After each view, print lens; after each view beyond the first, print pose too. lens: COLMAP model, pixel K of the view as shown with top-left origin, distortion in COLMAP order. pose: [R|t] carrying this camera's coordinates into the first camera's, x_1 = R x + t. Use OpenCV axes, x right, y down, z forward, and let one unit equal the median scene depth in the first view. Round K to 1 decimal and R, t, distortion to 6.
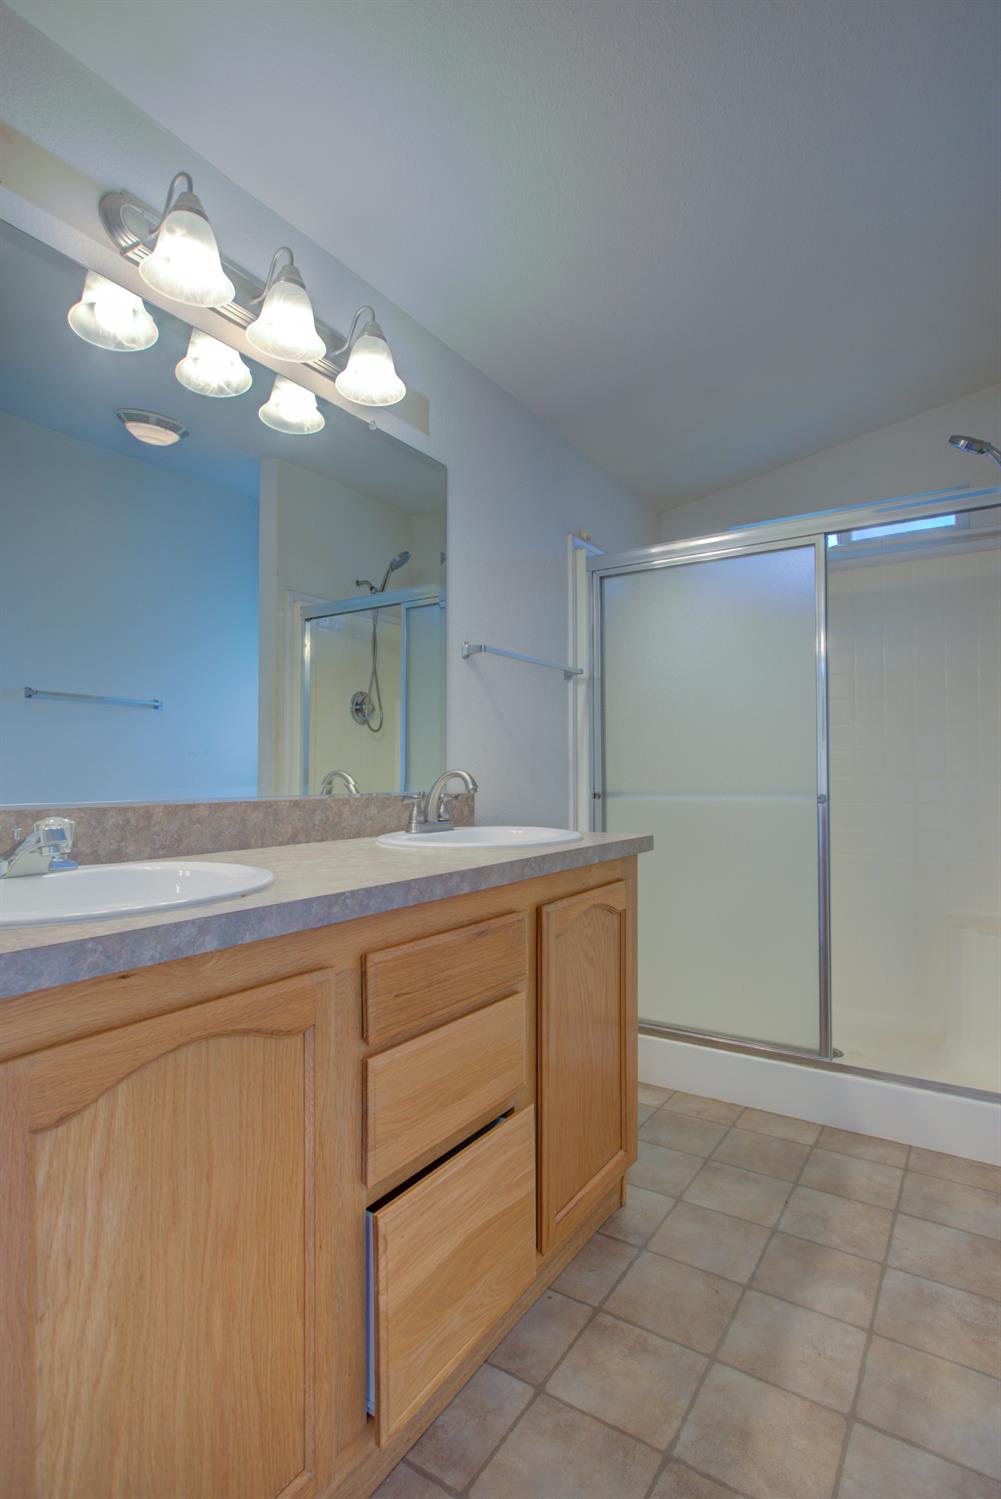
lens RADIAL K [[754.2, 0, 504.3], [0, 754.2, 739.1], [0, 0, 1]] dist [0.001480, 0.001305]
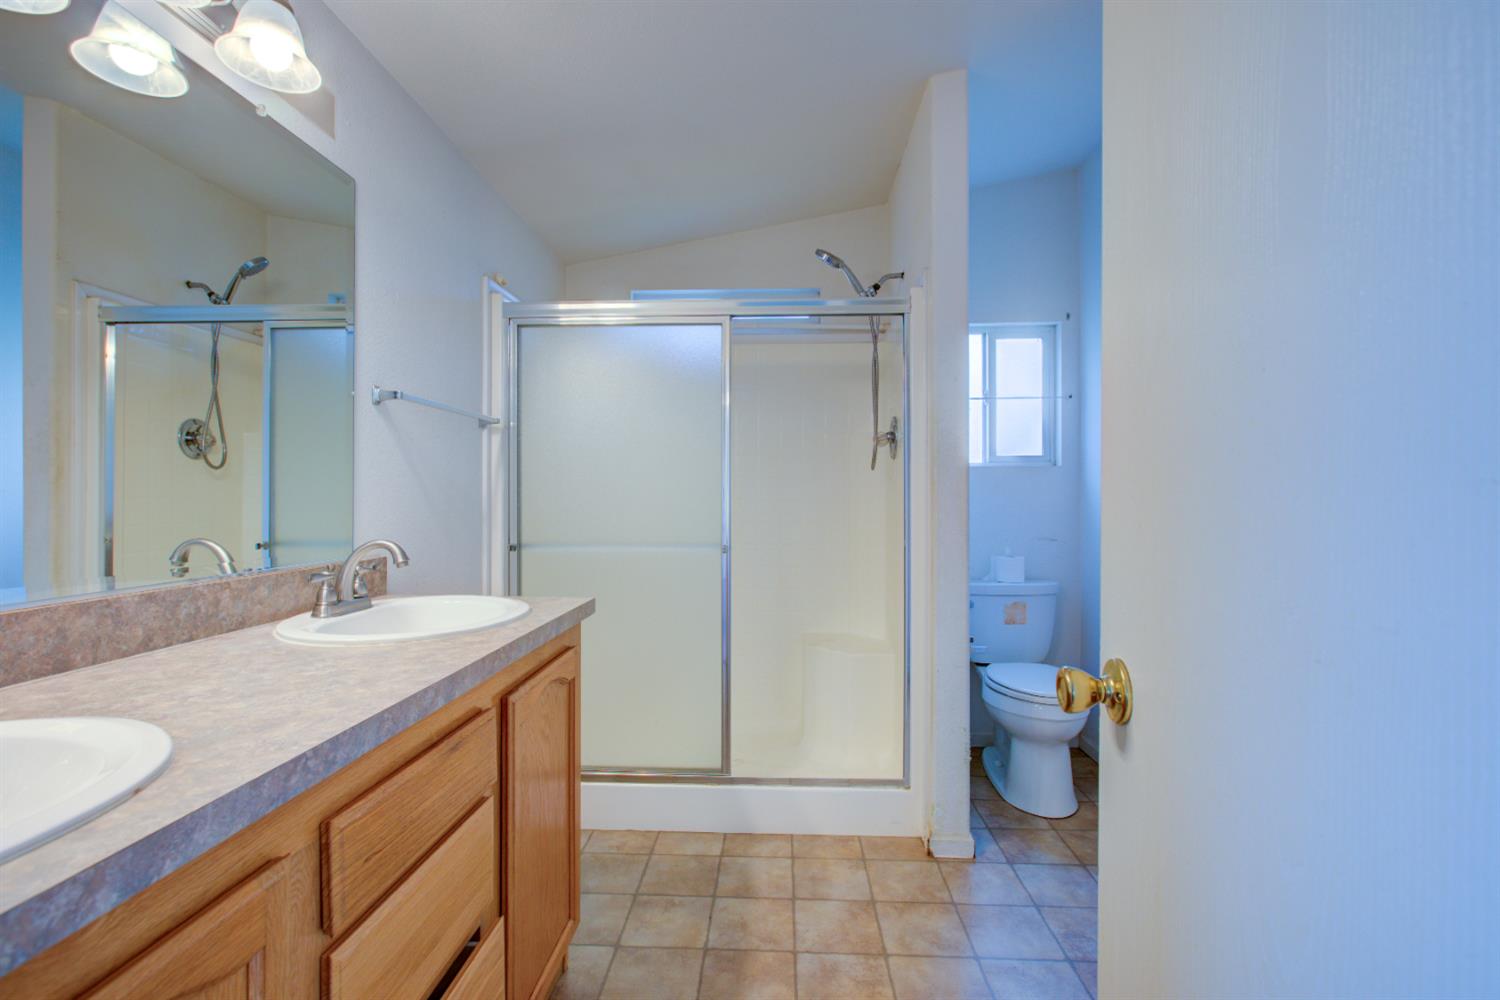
lens RADIAL K [[691.9, 0, 768.1], [0, 691.9, 490.3], [0, 0, 1]] dist [-0.006990, 0.004226]
pose [[0.861039, 0.015808, 0.508294, -0.086295], [-0.028731, 0.999432, 0.017588, -0.044582], [-0.507727, -0.029748, 0.861004, 0.089070]]
